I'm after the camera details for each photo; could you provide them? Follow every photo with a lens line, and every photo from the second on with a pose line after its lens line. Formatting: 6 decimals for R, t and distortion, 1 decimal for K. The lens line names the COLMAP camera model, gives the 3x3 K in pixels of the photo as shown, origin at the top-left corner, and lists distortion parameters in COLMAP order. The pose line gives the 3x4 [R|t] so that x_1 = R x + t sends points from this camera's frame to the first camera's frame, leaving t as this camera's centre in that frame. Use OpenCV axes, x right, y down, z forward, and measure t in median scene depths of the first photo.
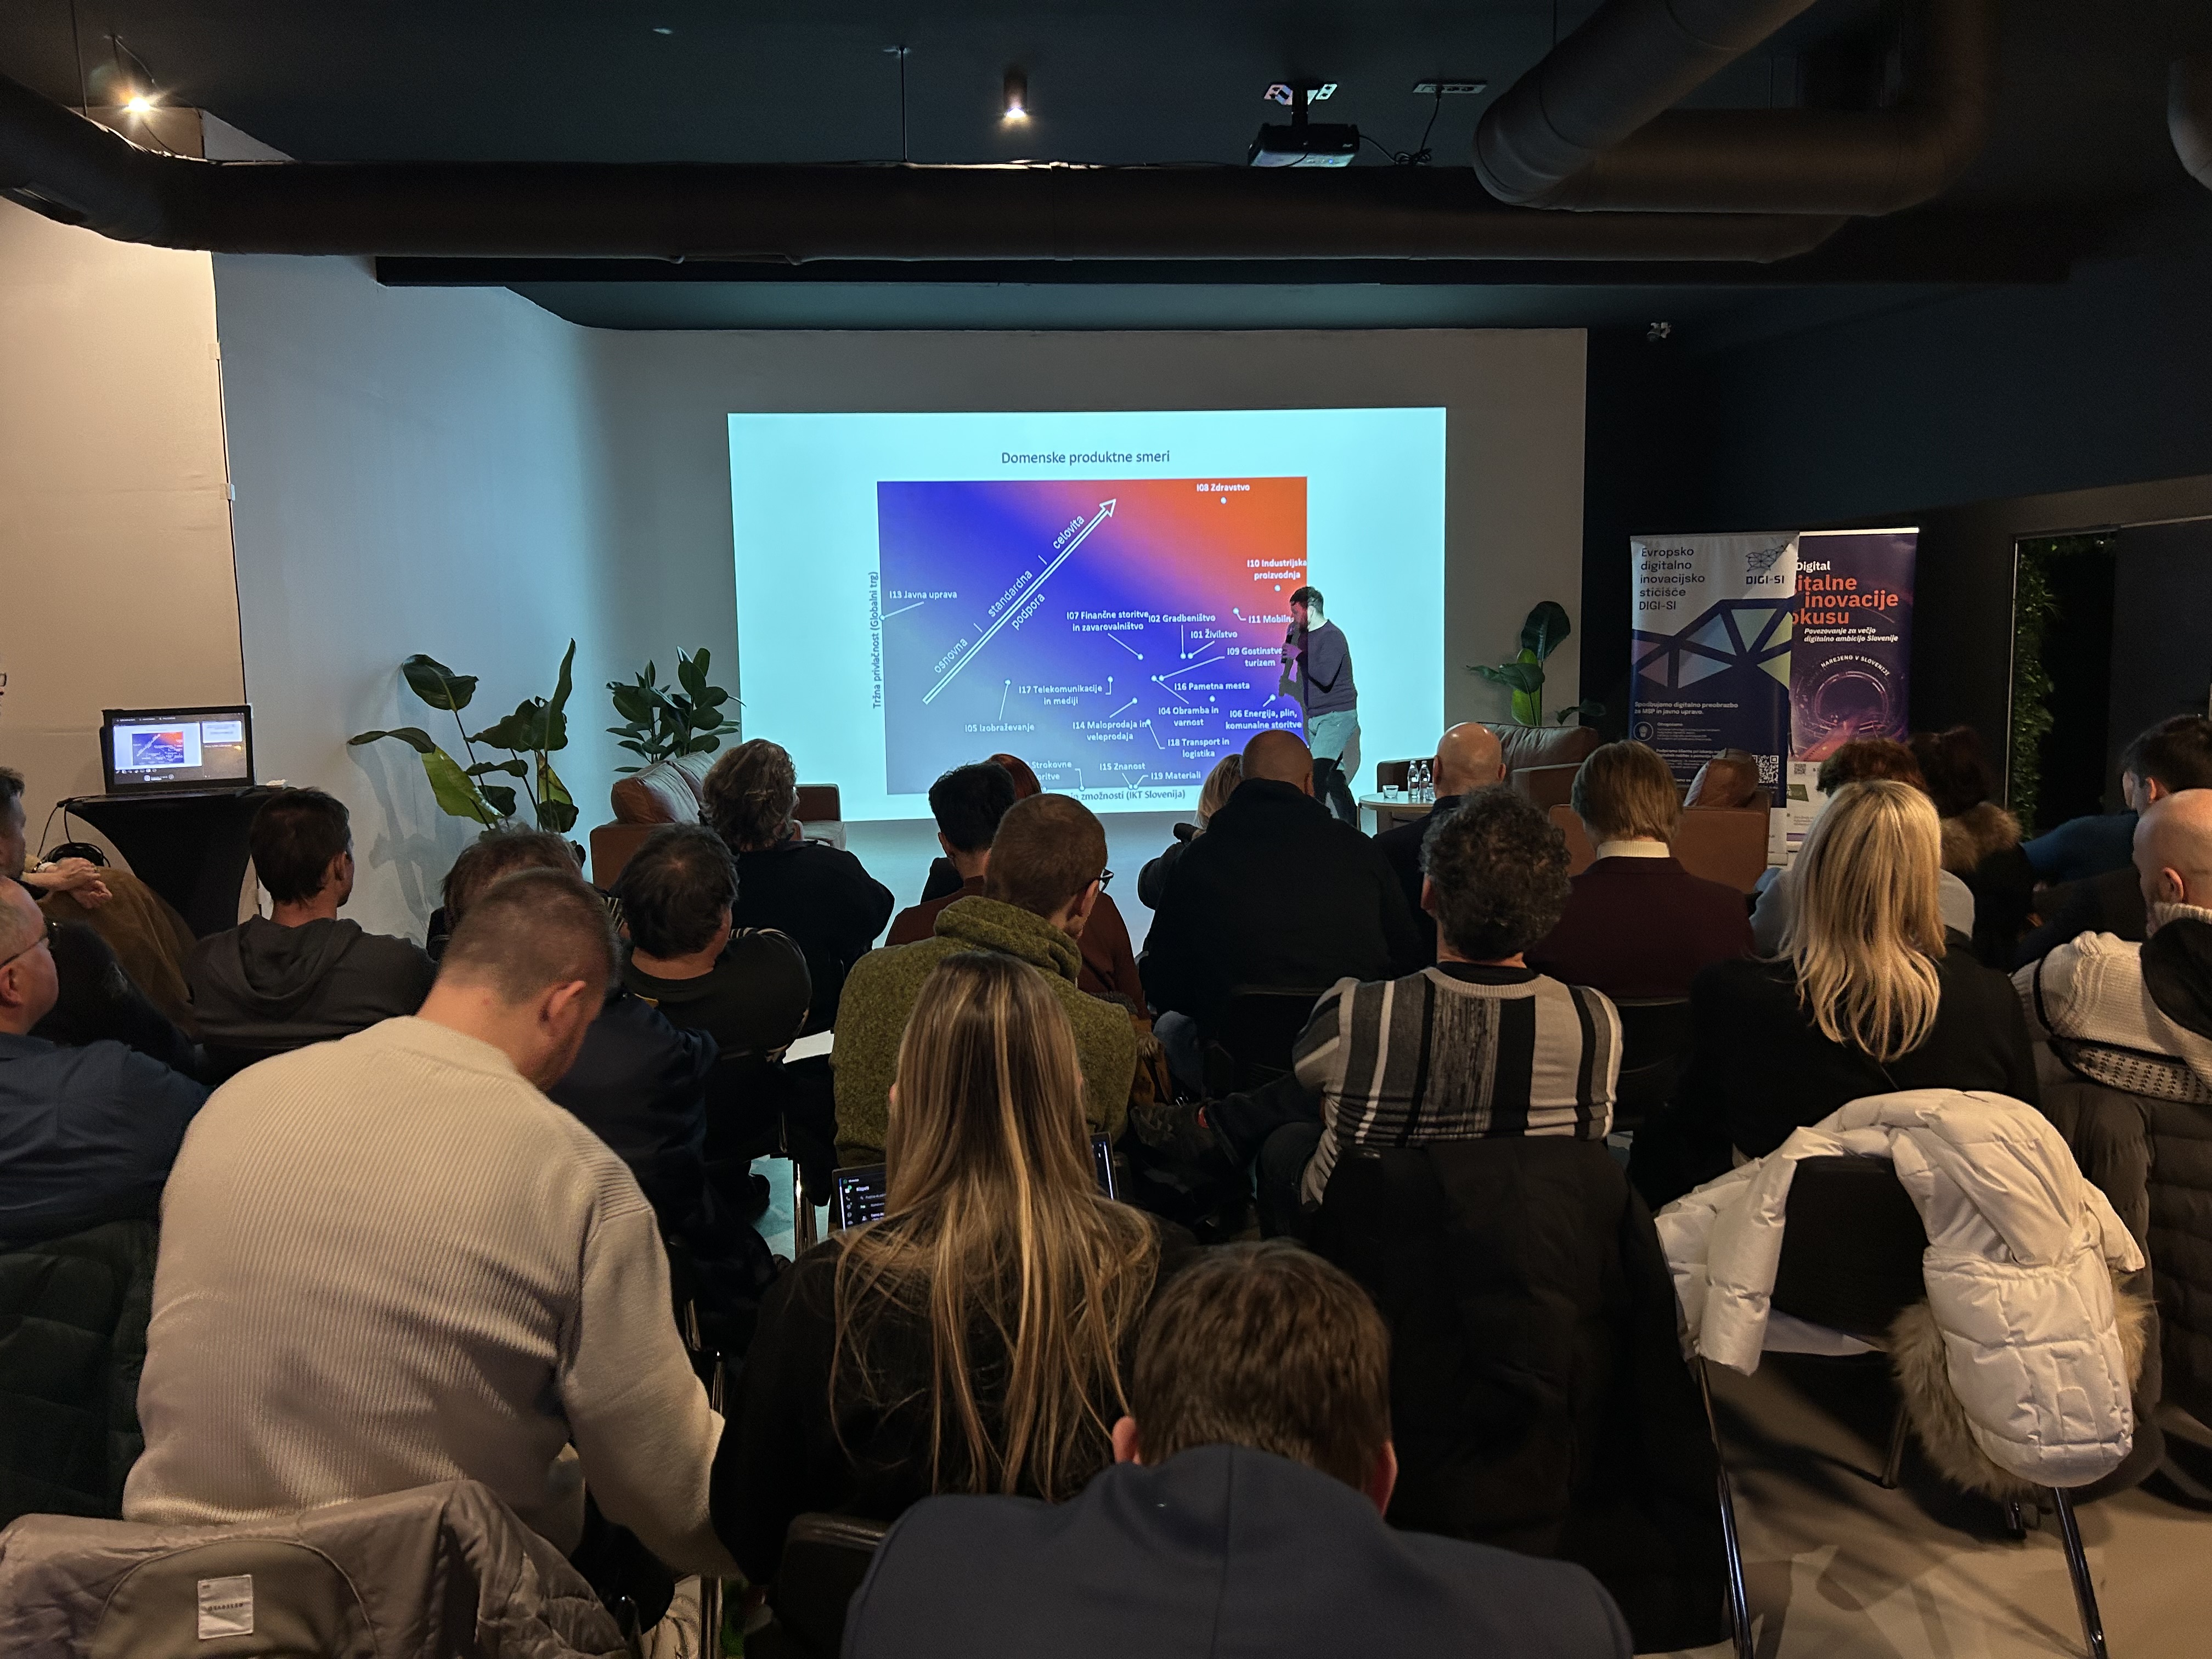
lens RADIAL K [[1640.4, 0, 1076.0], [0, 1640.4, 815.7], [0, 0, 1]] dist [0.000885, 0.001550]
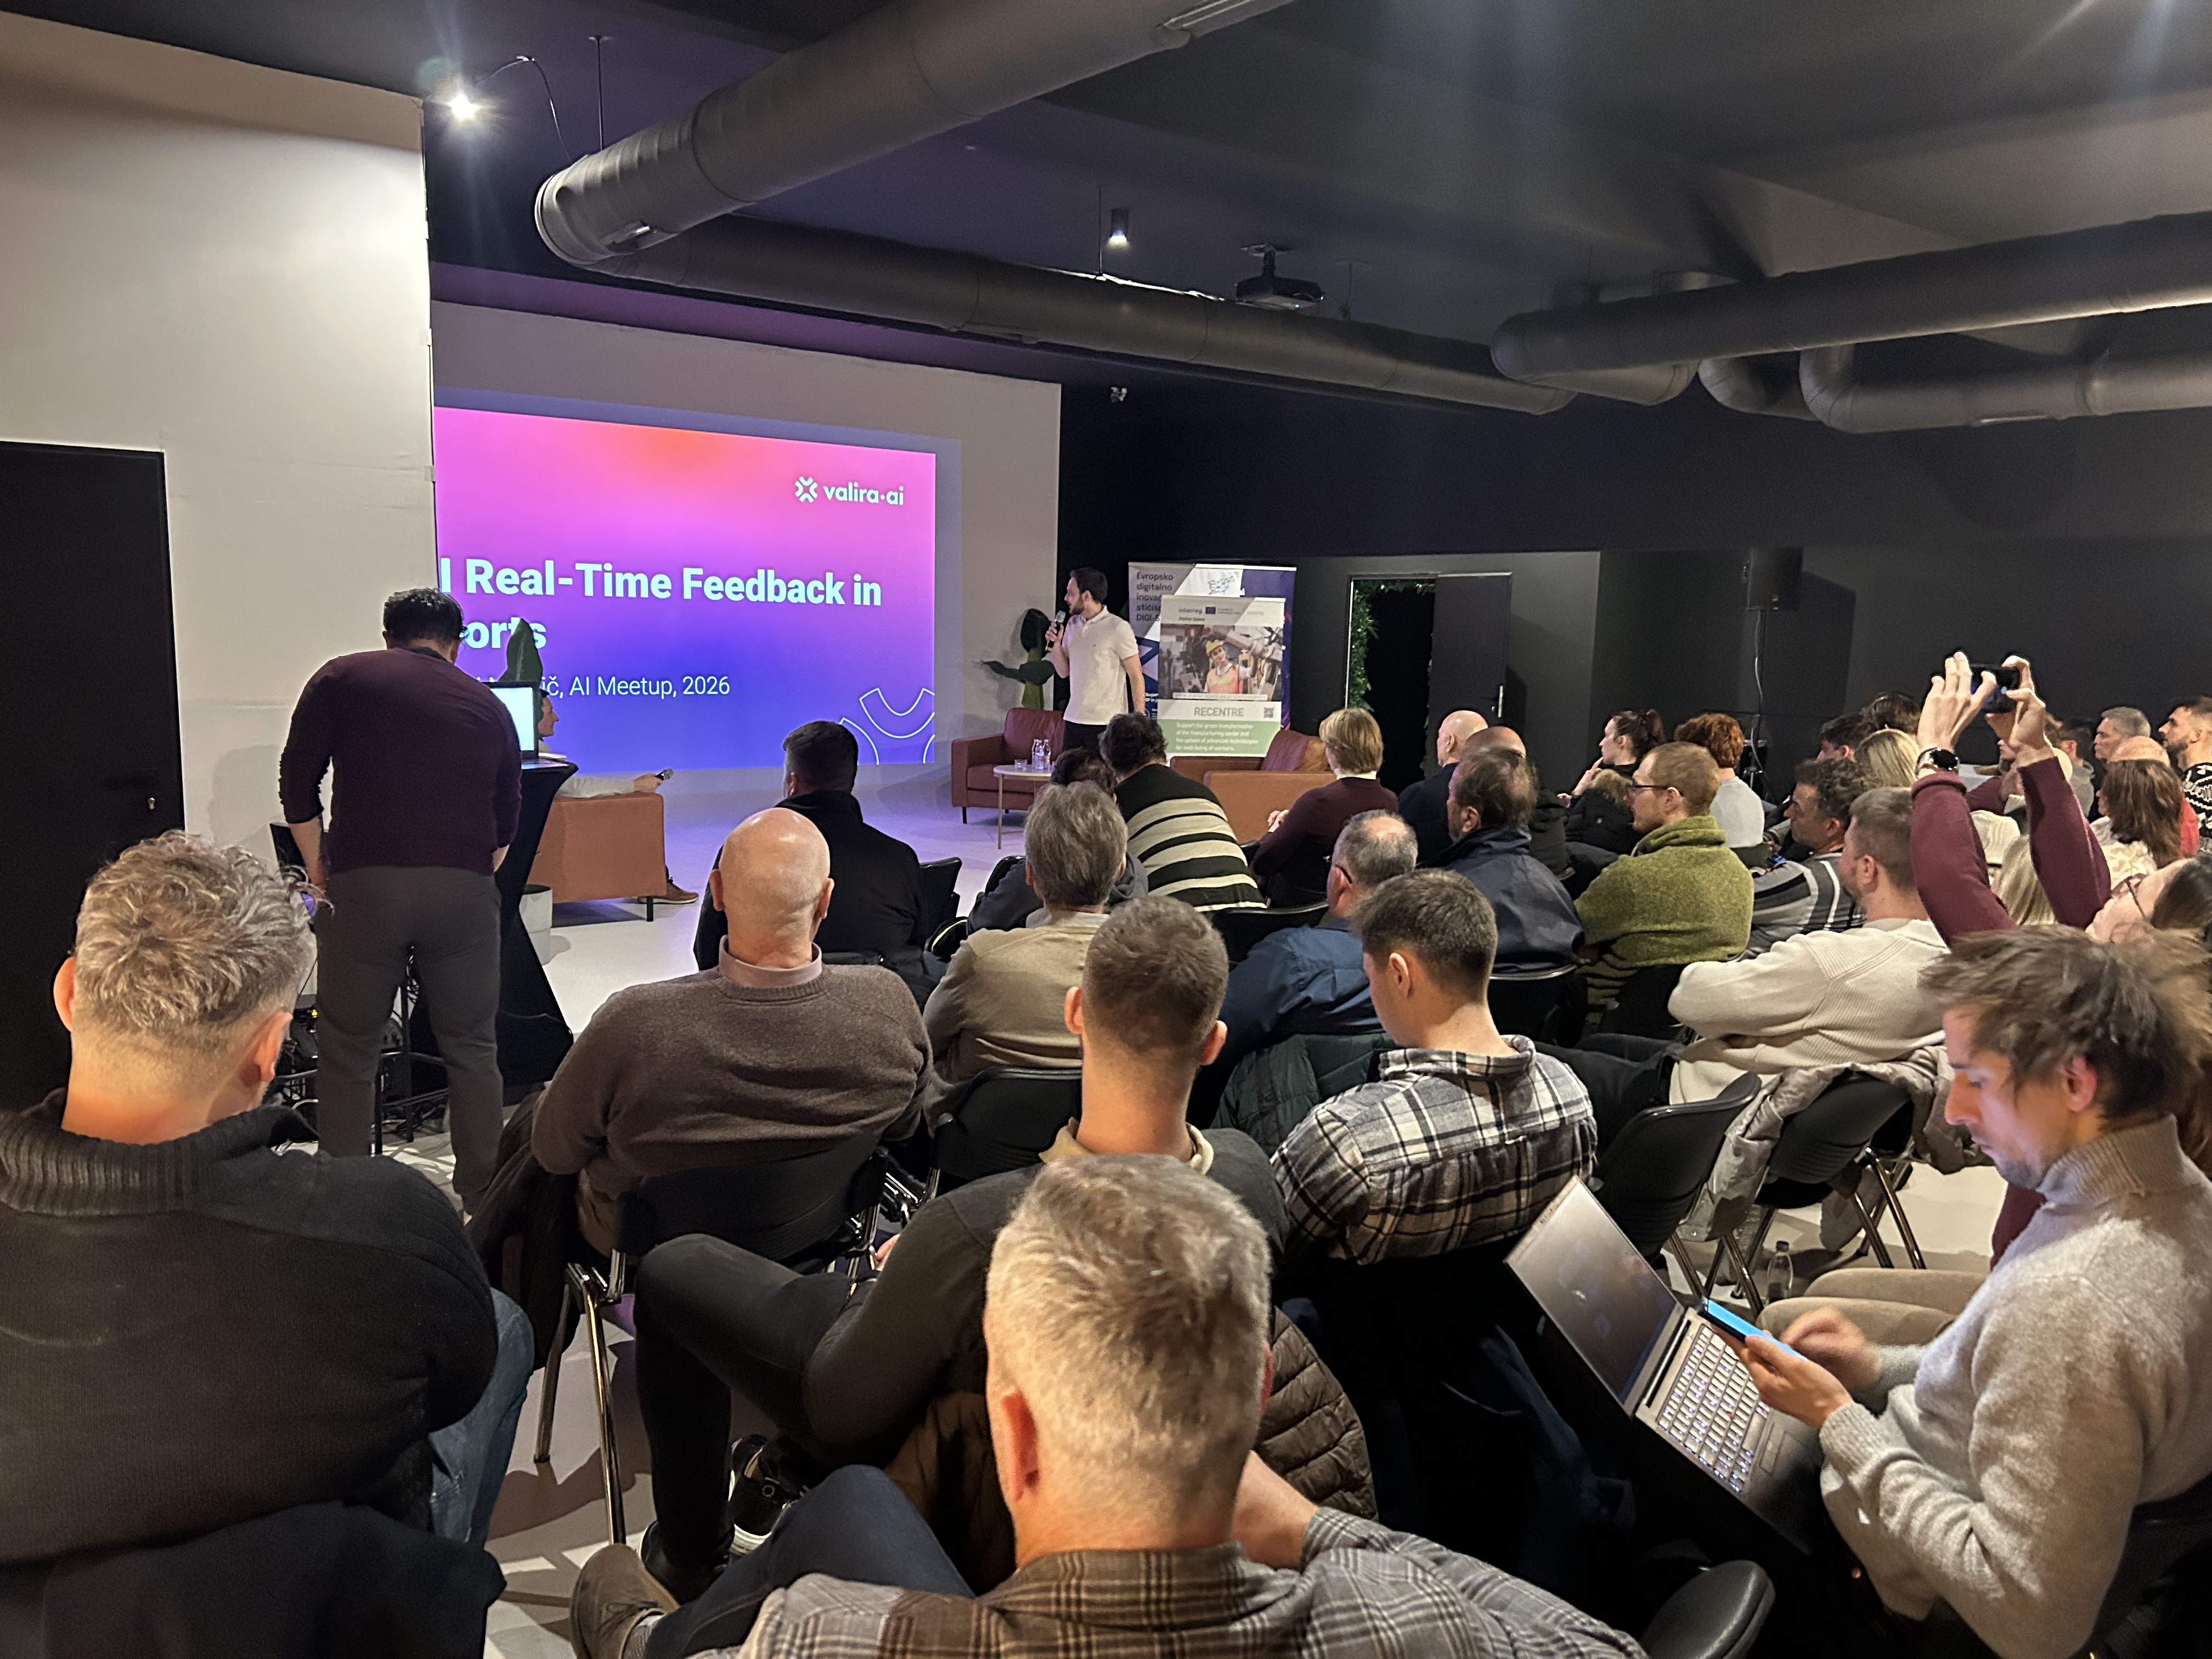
lens RADIAL K [[1640.4, 0, 1076.0], [0, 1640.4, 815.7], [0, 0, 1]] dist [0.000885, 0.001550]
pose [[0.849029, -0.027356, 0.527638, -0.364369], [0.023957, 0.999625, 0.013278, 0.004954], [-0.527804, 0.001367, 0.849365, -0.038440]]
